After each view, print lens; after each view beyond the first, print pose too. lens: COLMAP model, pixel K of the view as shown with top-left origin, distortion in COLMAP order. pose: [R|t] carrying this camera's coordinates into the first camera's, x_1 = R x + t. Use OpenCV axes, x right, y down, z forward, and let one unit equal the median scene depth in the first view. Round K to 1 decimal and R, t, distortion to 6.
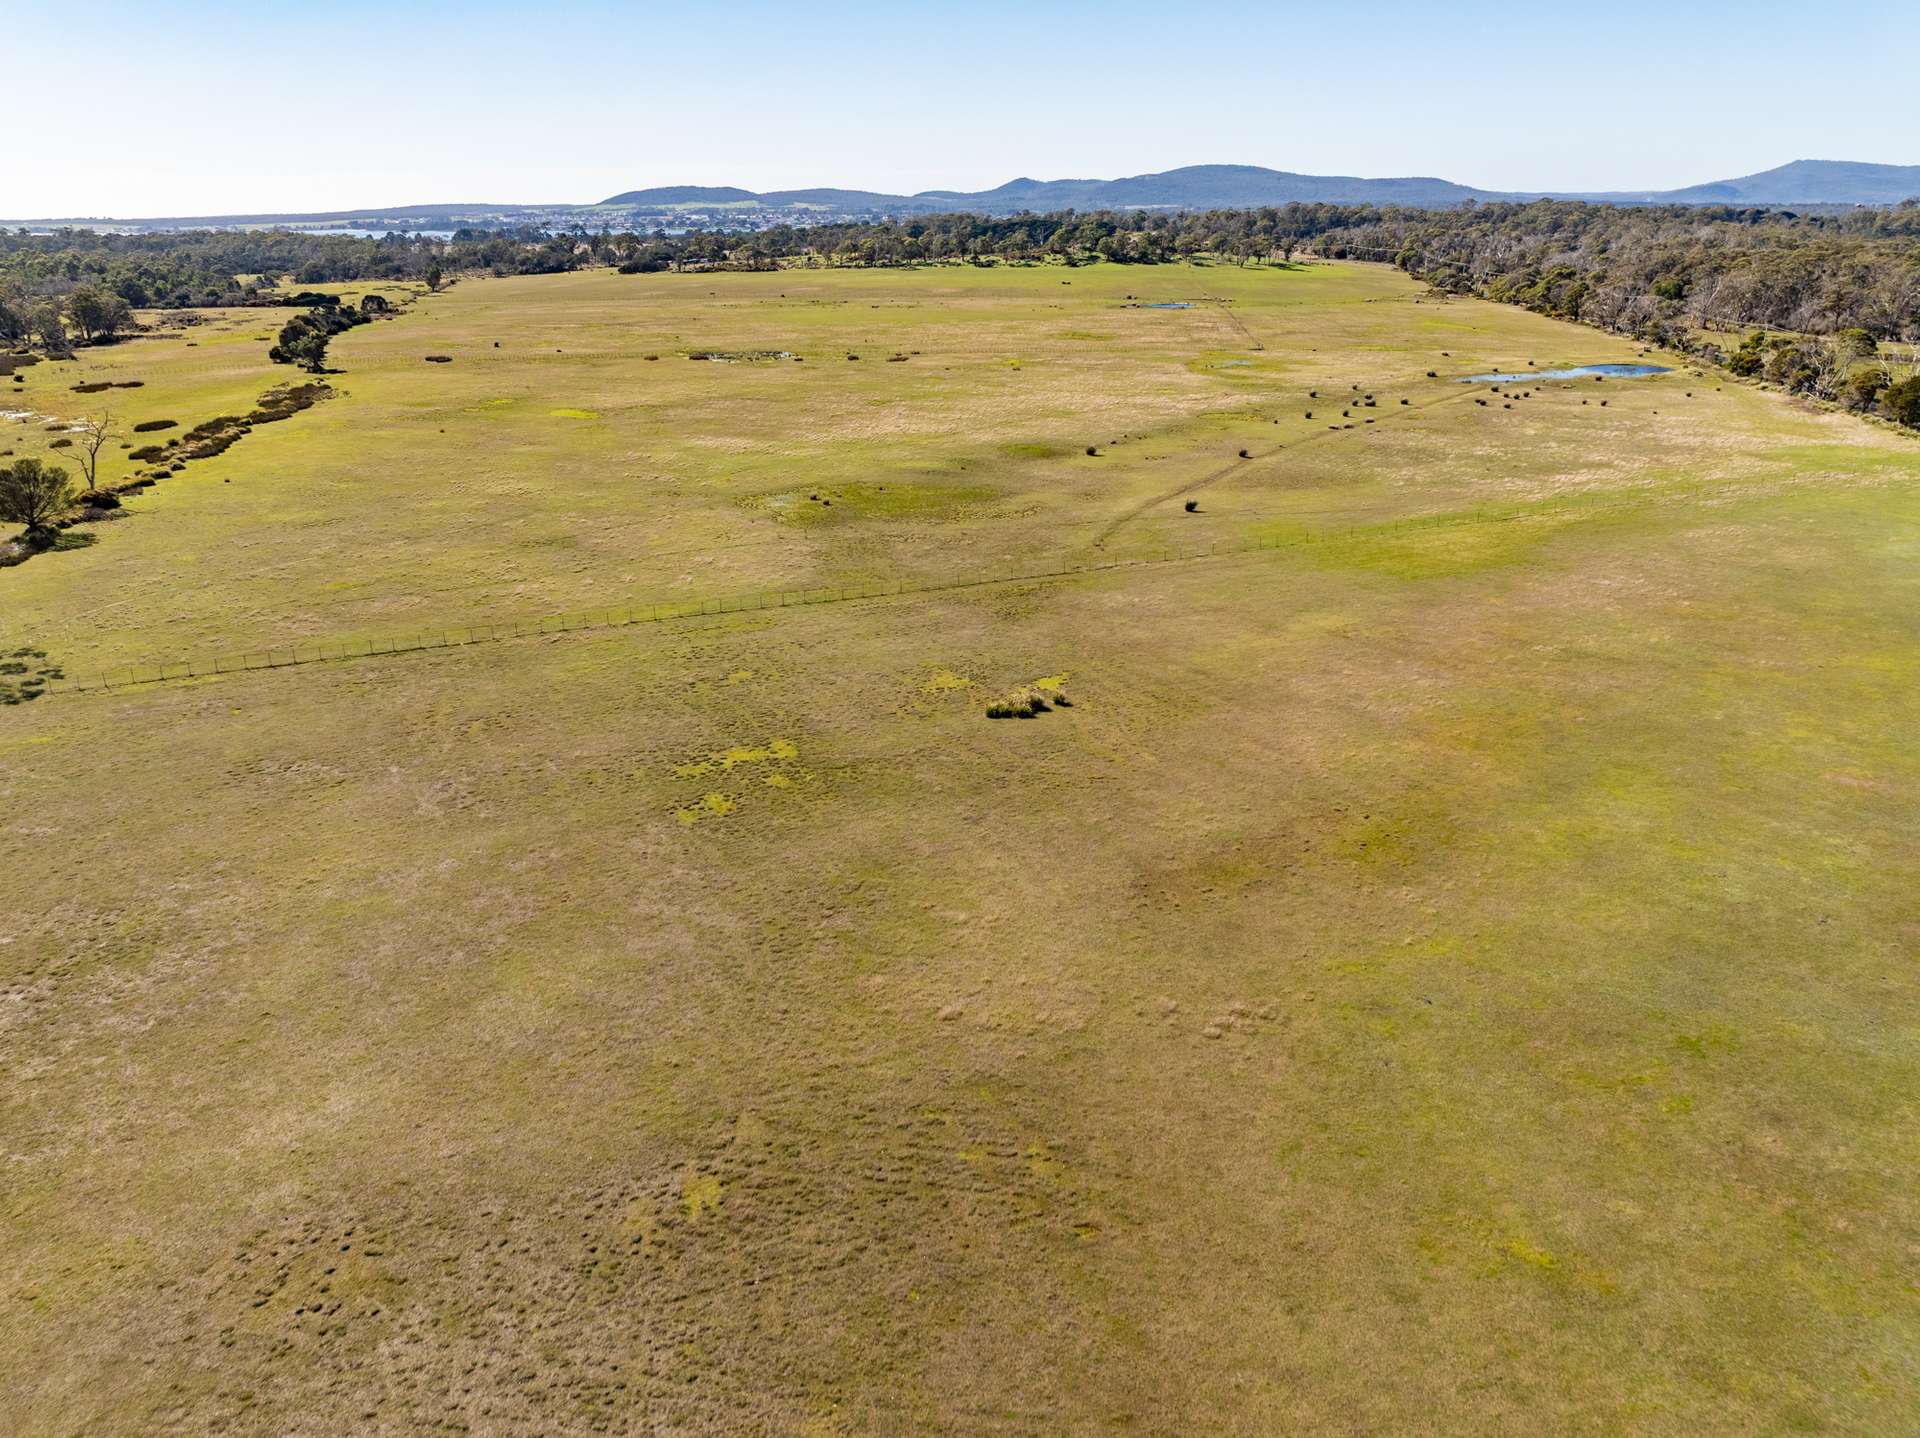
lens RADIAL K [[1354.0, 0, 954.9], [0, 1354.0, 733.8], [0, 0, 1]] dist [-0.041648, 0.008338]
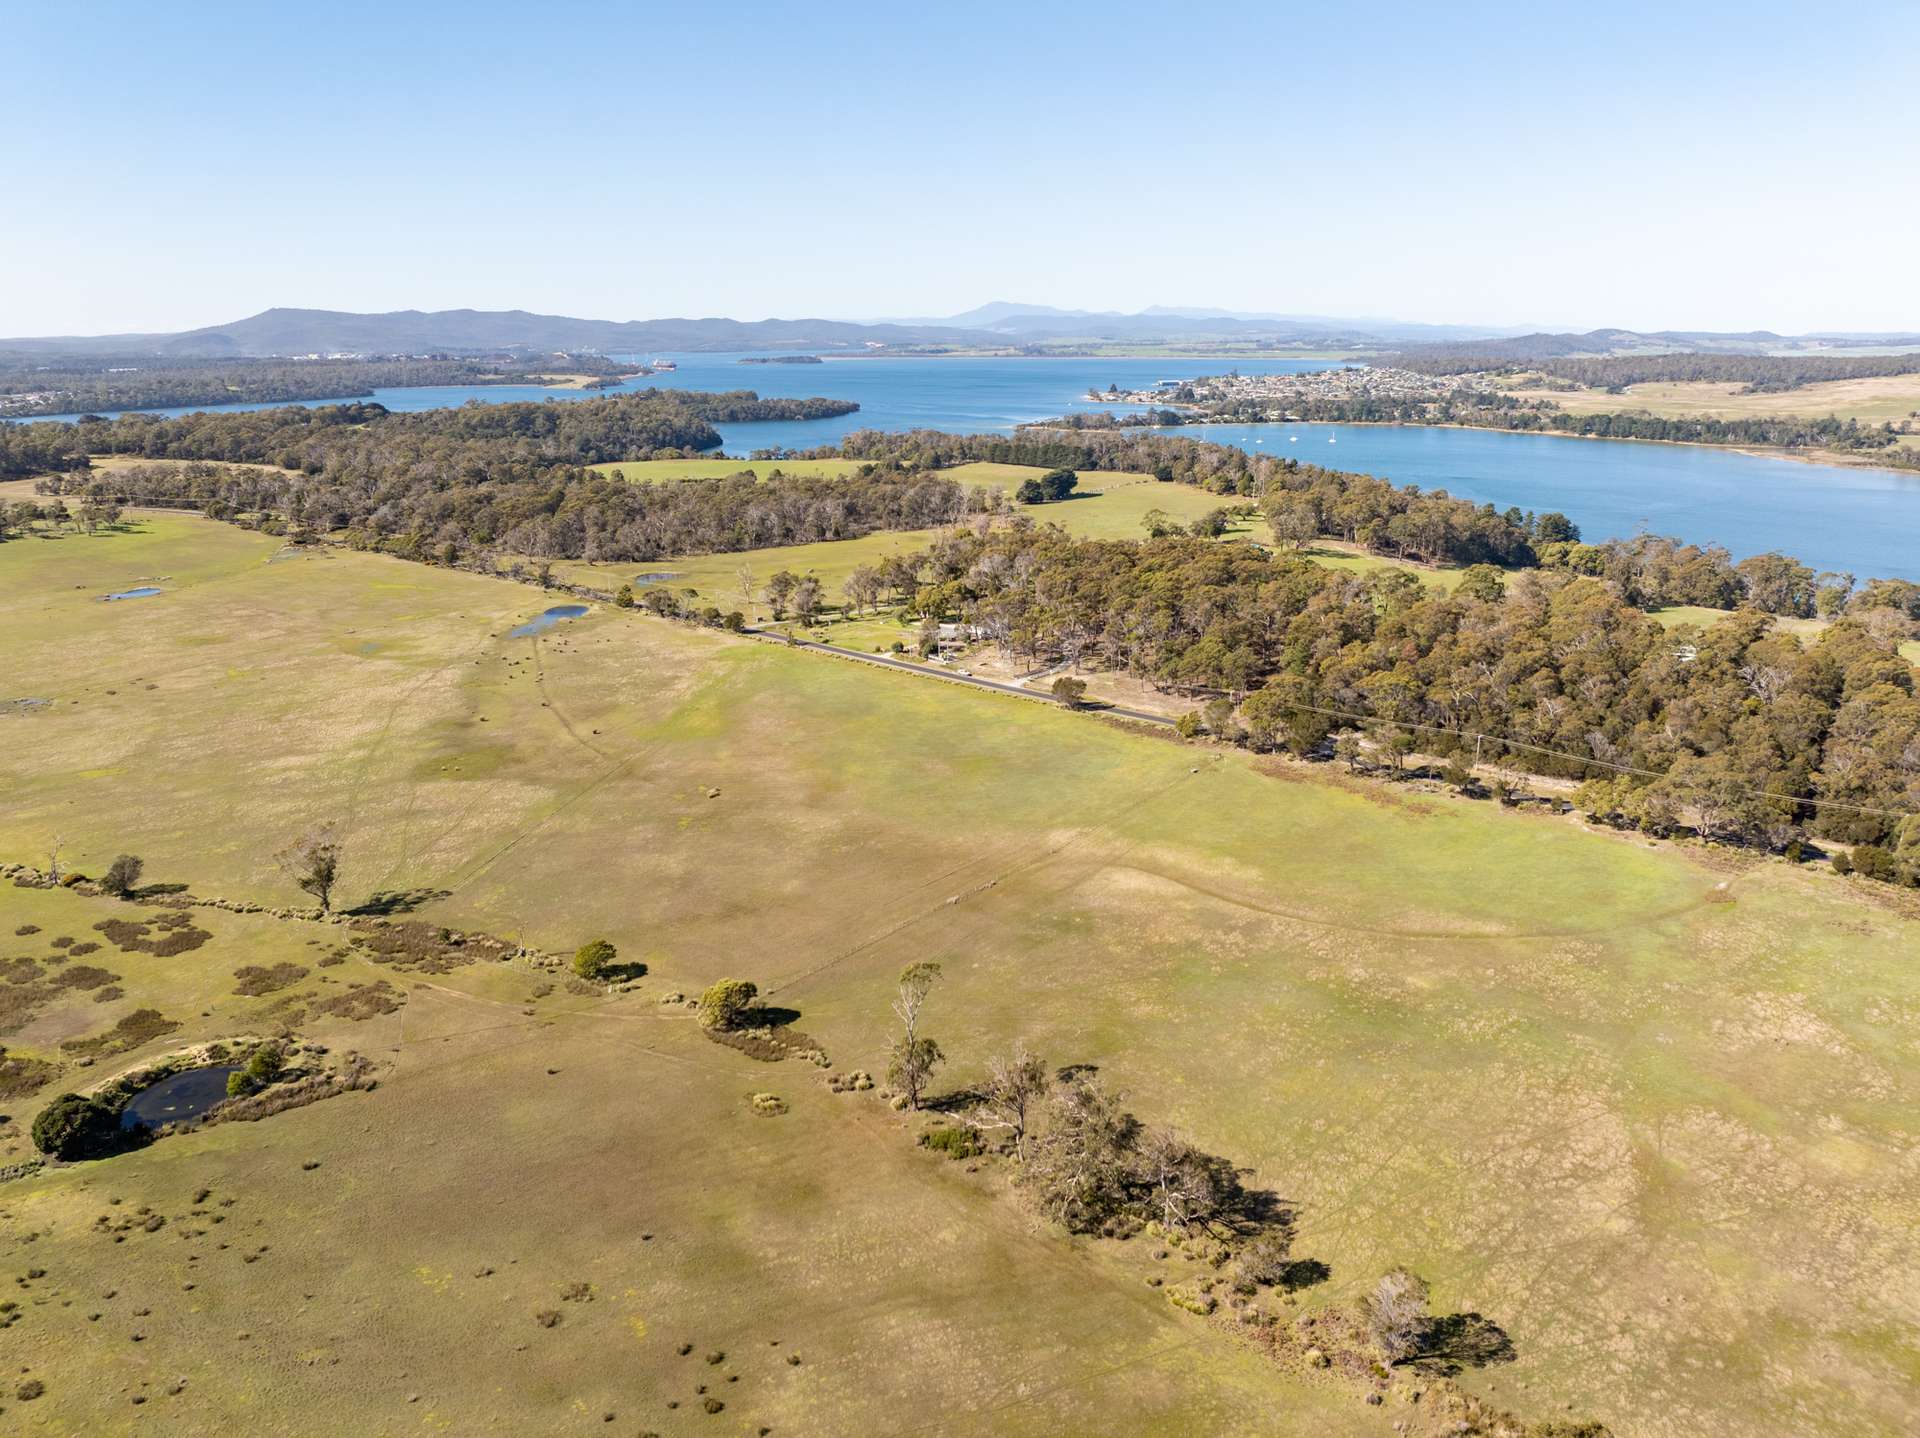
lens RADIAL K [[1354.0, 0, 967.1], [0, 1354.0, 702.9], [0, 0, 1]] dist [-0.041648, 0.008338]
pose [[0.538496, -0.218811, 0.813722, -0.717462], [0.308866, 0.949738, 0.050988, -0.065155], [-0.783980, 0.223874, 0.579013, -0.485967]]
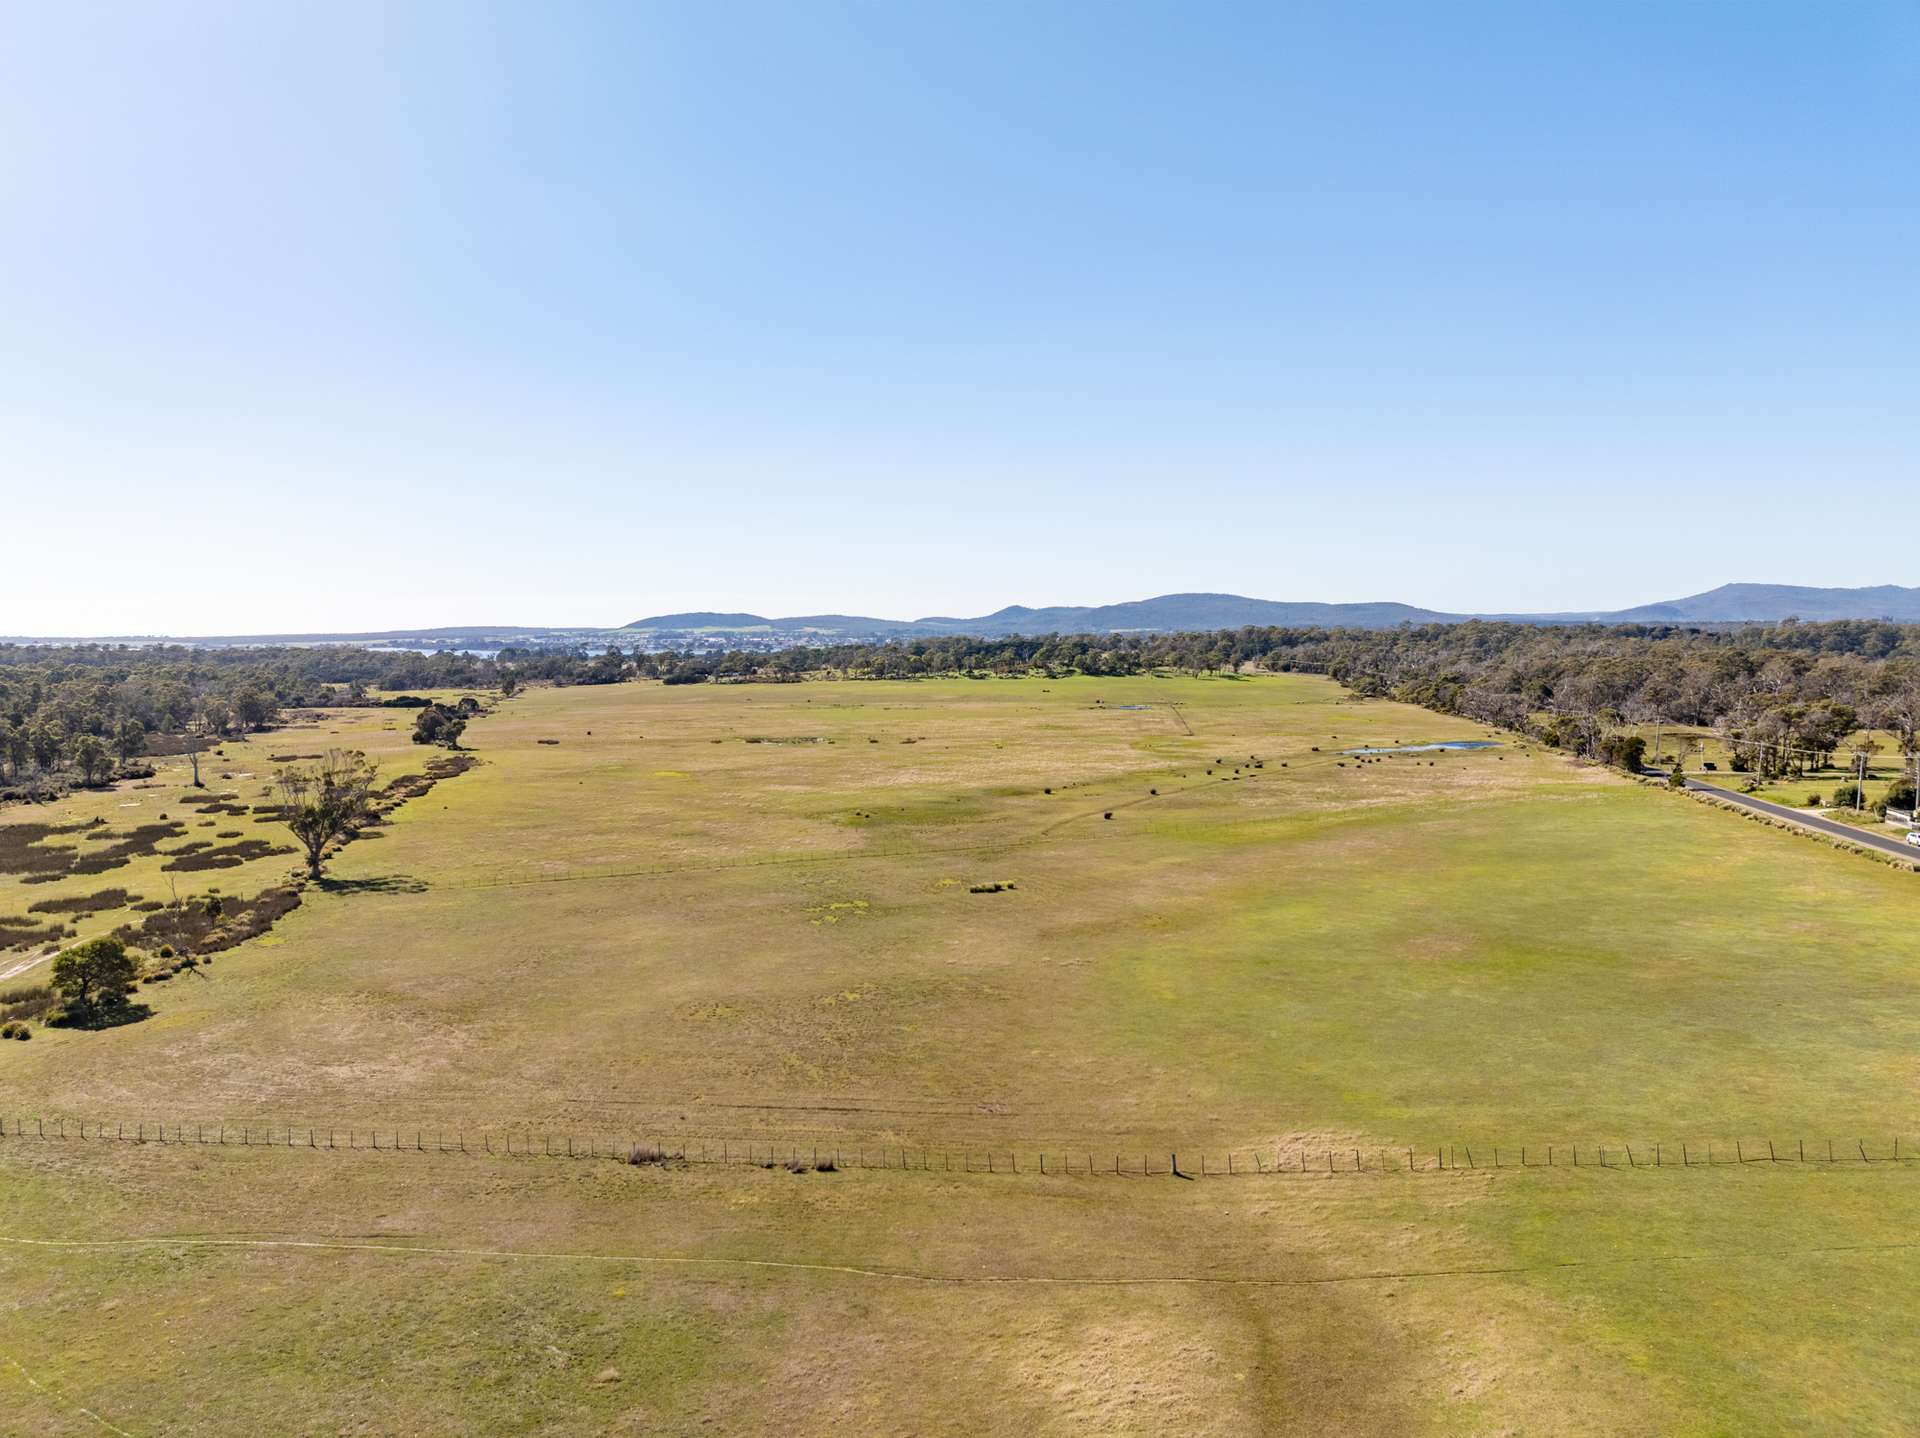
lens RADIAL K [[1354.0, 0, 953.4], [0, 1354.0, 711.1], [0, 0, 1]] dist [-0.041648, 0.008338]
pose [[0.999999, -0.001384, 0.000585, -0.000006], [0.001497, 0.951108, -0.308856, 0.092147], [-0.000129, 0.308857, 0.951109, -0.235522]]
